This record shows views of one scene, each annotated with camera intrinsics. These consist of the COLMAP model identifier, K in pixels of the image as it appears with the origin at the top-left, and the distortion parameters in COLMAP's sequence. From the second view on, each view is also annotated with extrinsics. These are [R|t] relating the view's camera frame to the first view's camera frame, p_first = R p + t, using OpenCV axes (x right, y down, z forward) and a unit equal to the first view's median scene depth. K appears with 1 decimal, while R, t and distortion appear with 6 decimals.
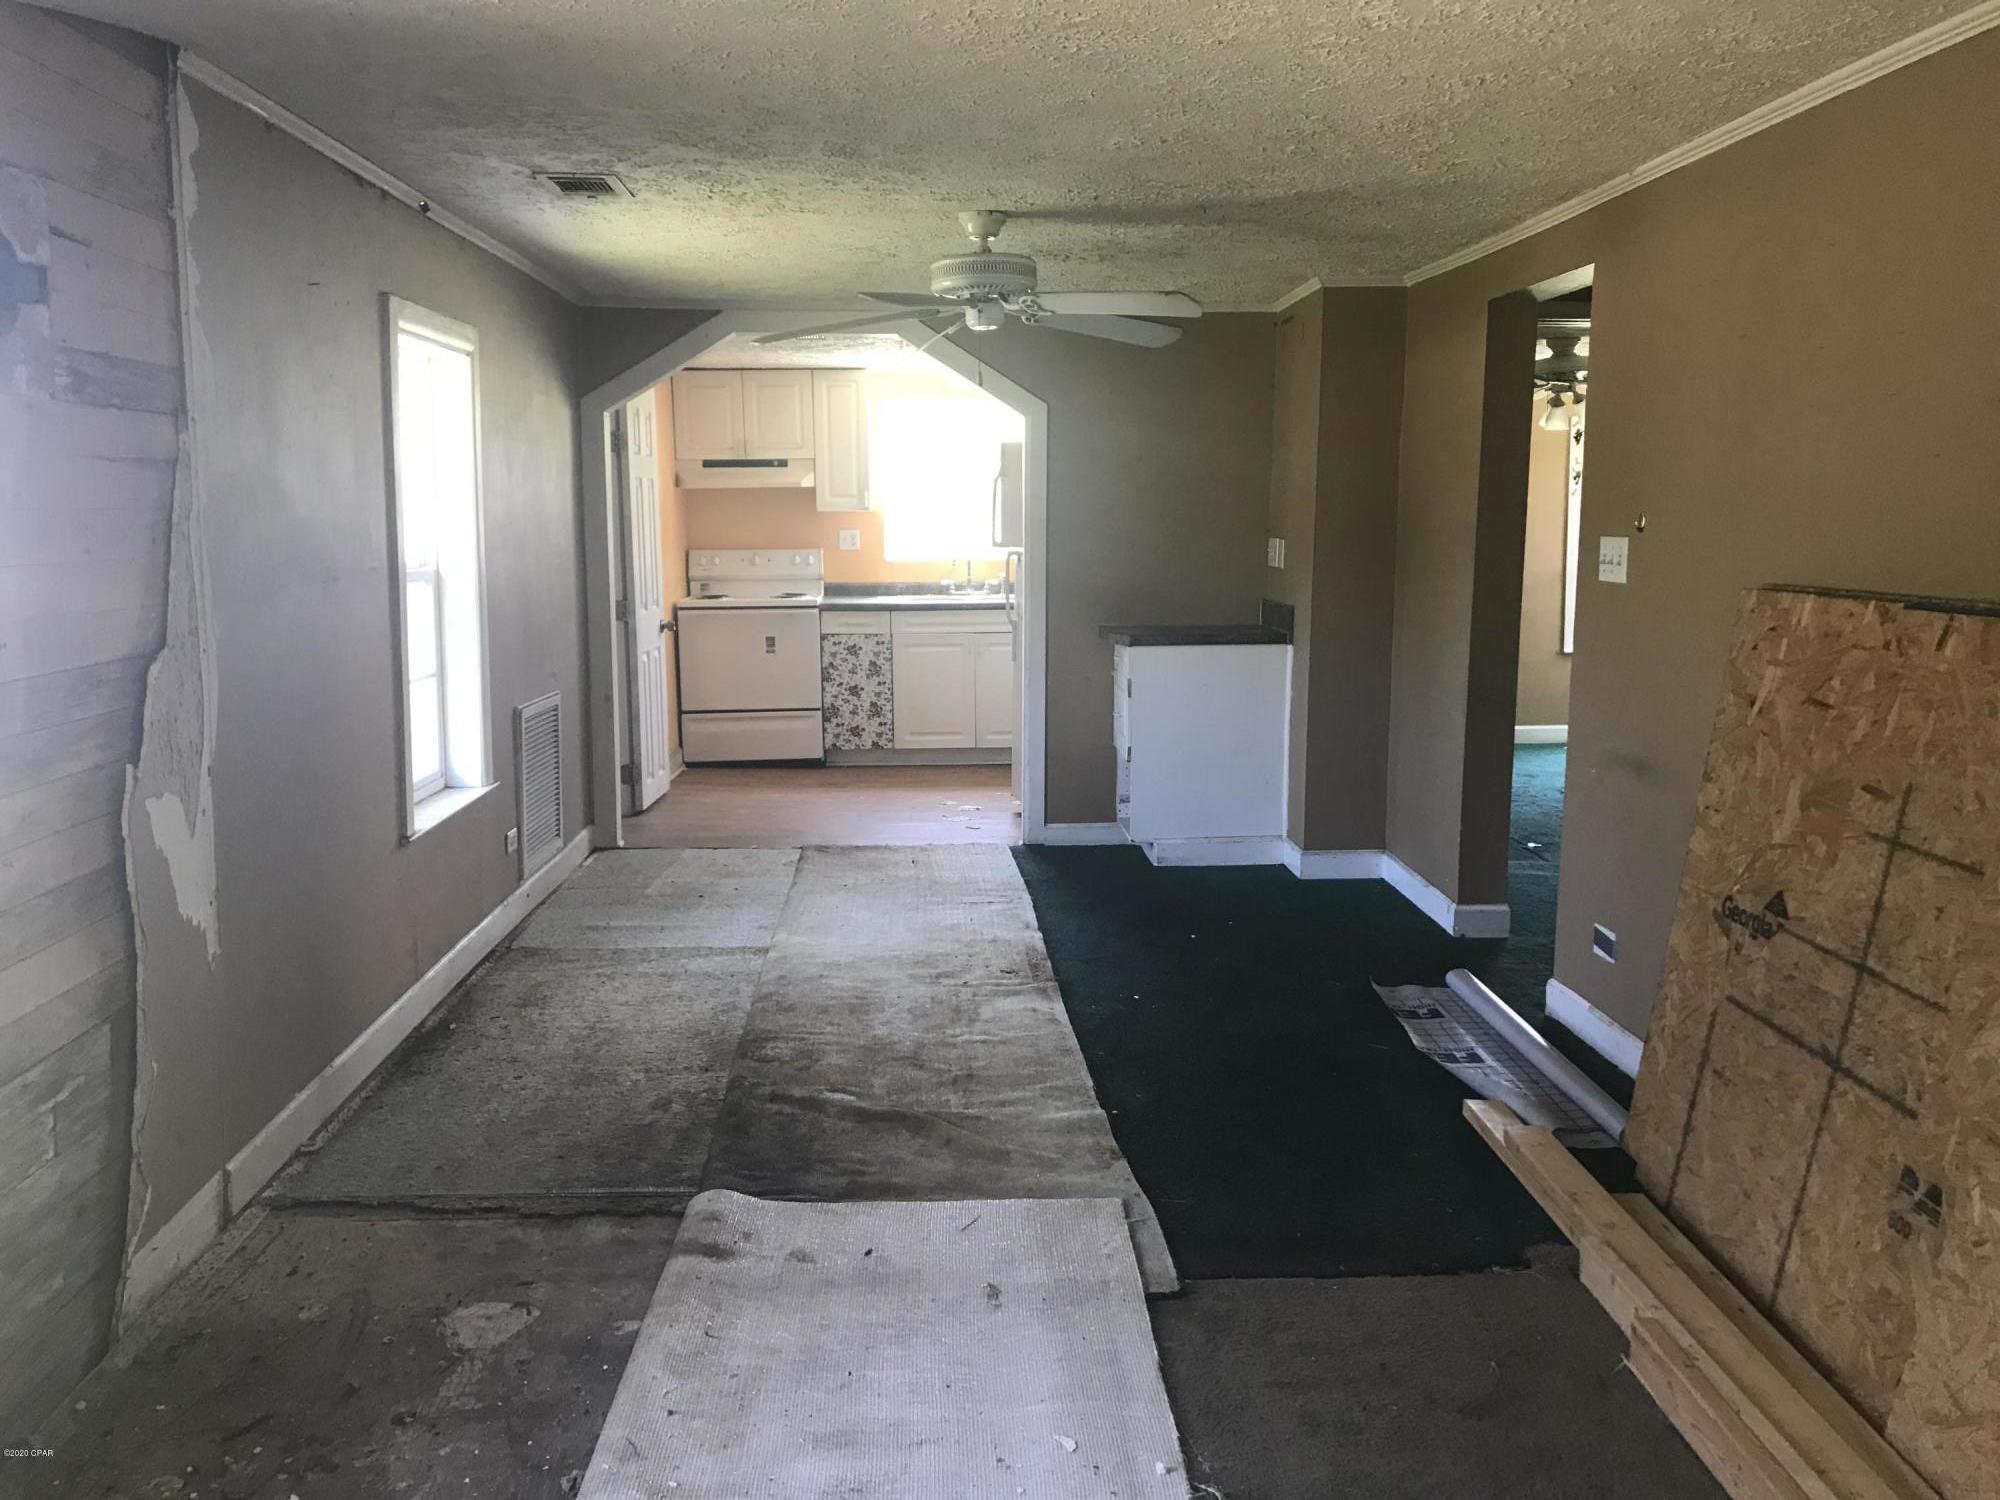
lens RADIAL K [[1658.9, 0, 1003.9], [0, 1658.9, 745.0], [0, 0, 1]] dist [0.018463, 0.007959]
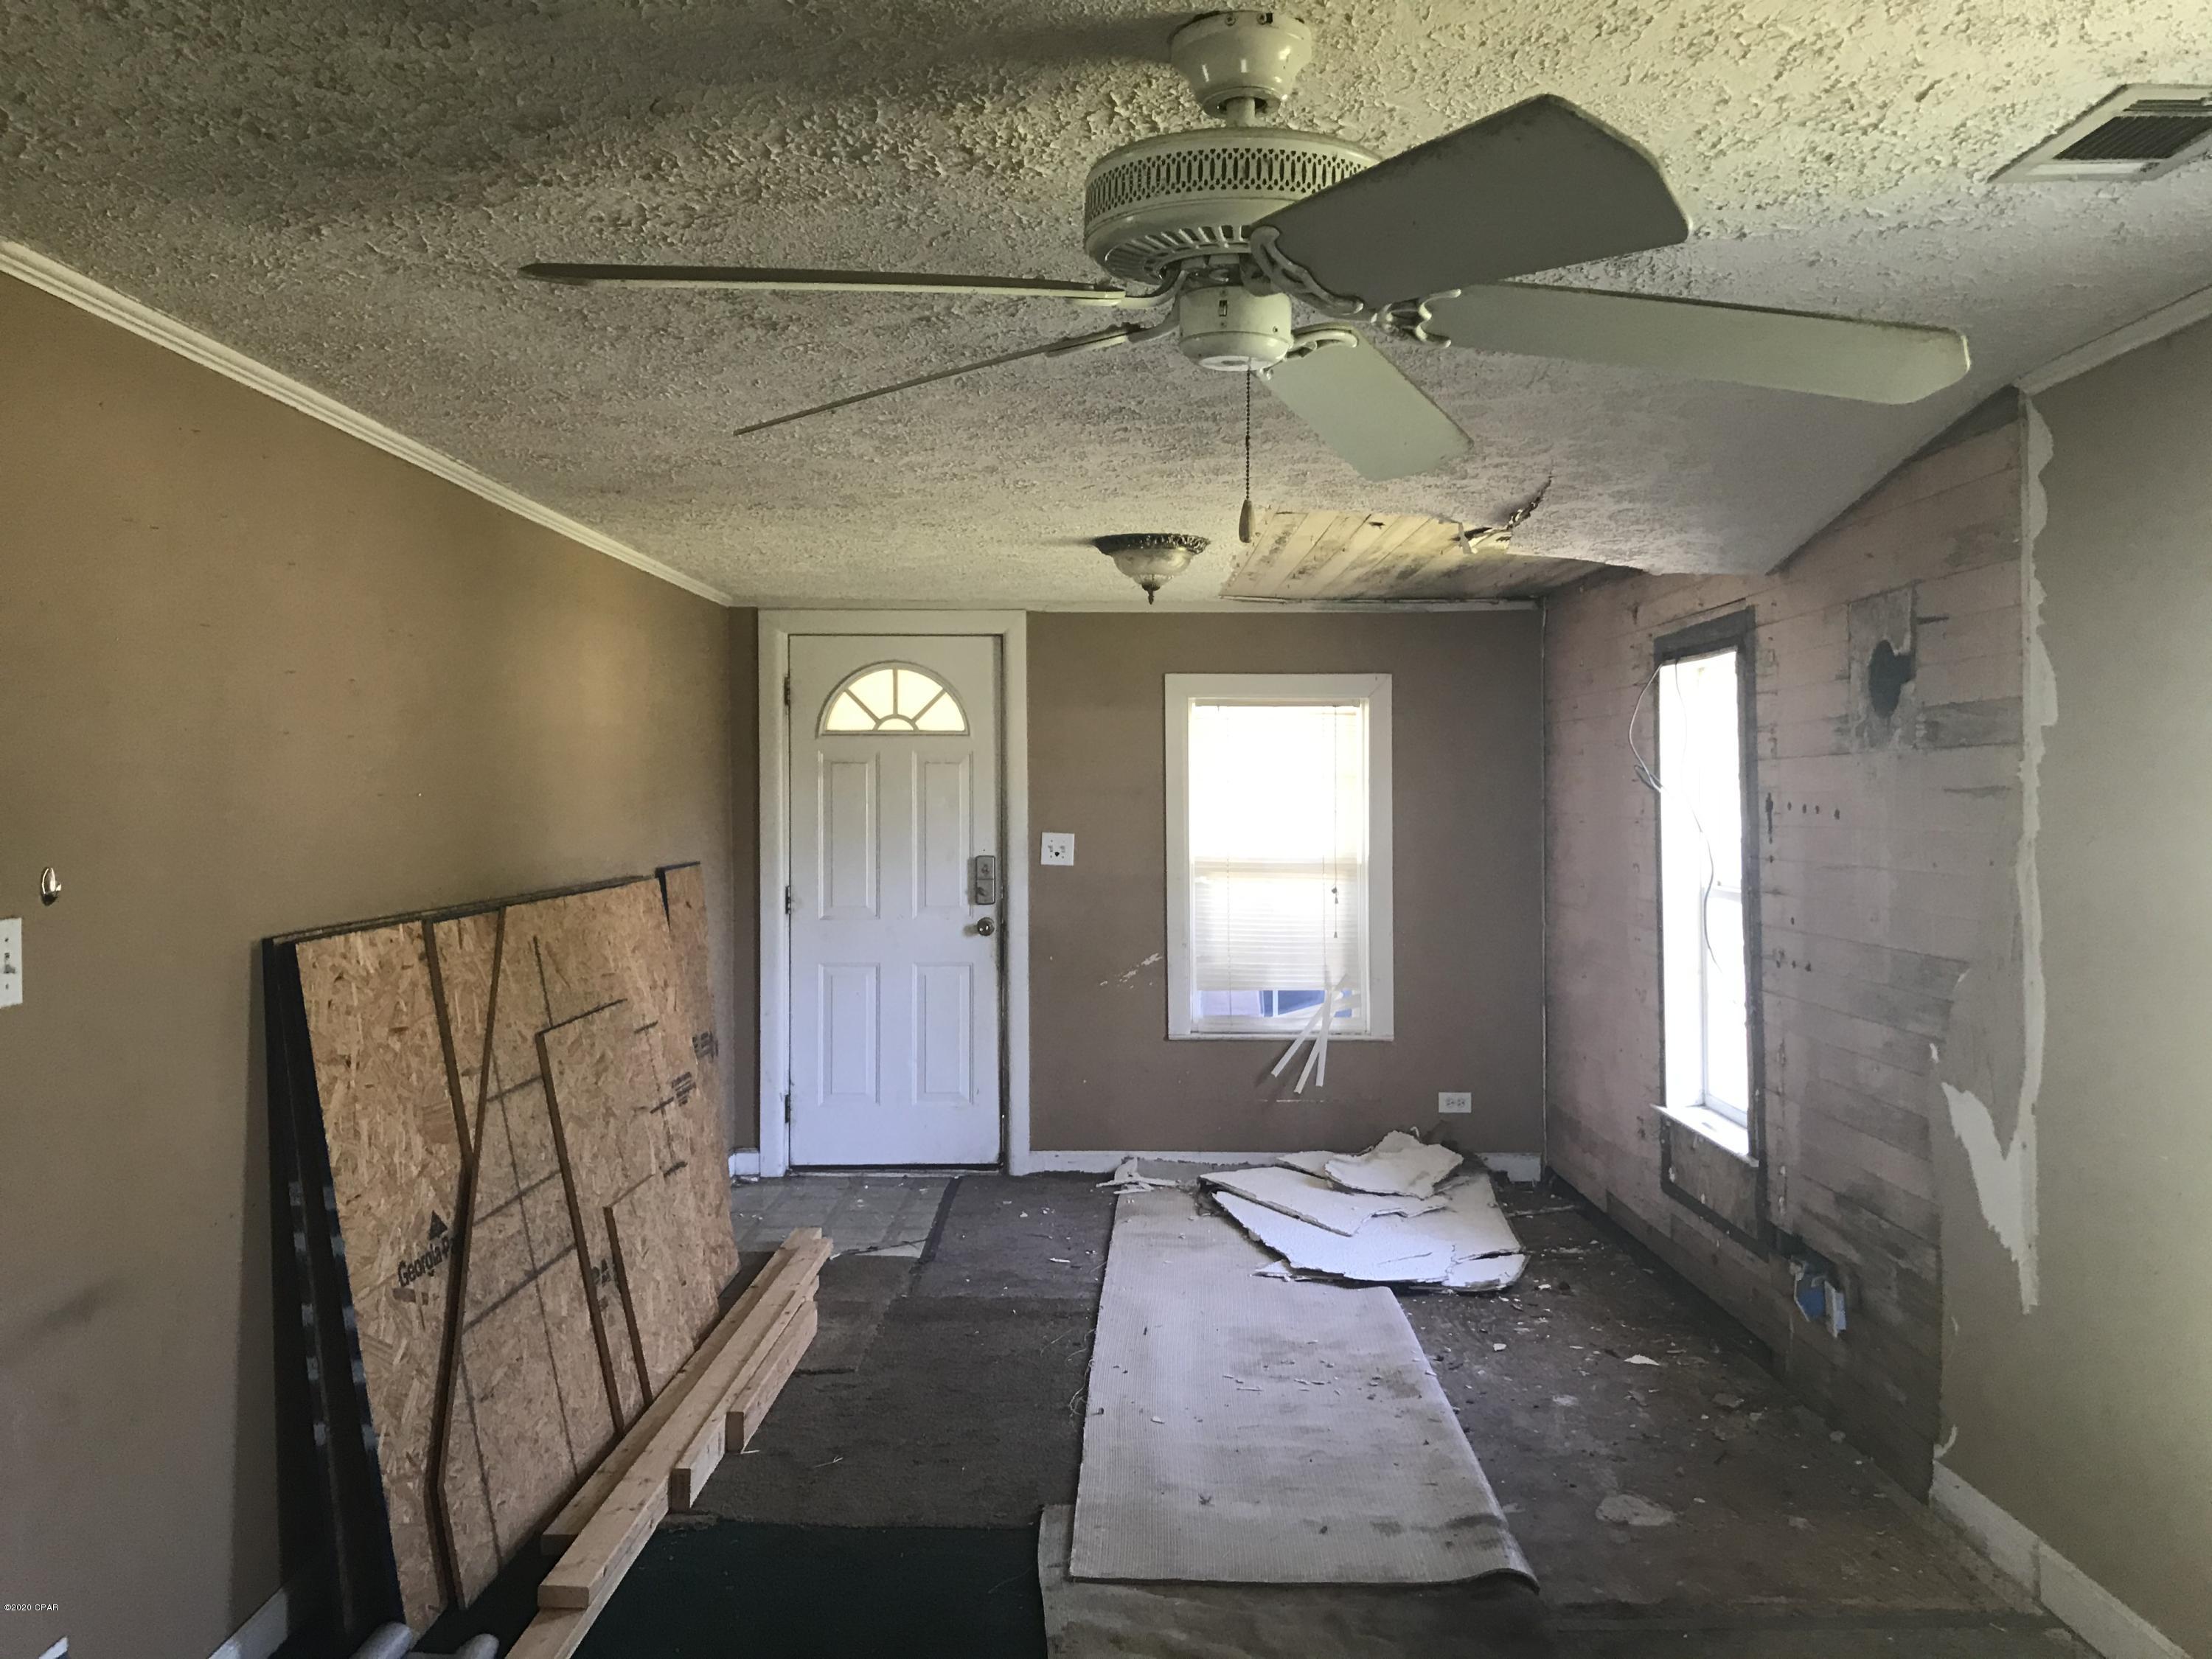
lens RADIAL K [[1834.7, 0, 1108.1], [0, 1834.7, 821.3], [0, 0, 1]] dist [0.018463, 0.007959]
pose [[-0.998437, 0.005366, 0.055629, -0.006337], [0.013961, 0.987769, 0.155299, -0.180627], [-0.054115, 0.155832, -0.986300, 1.163484]]
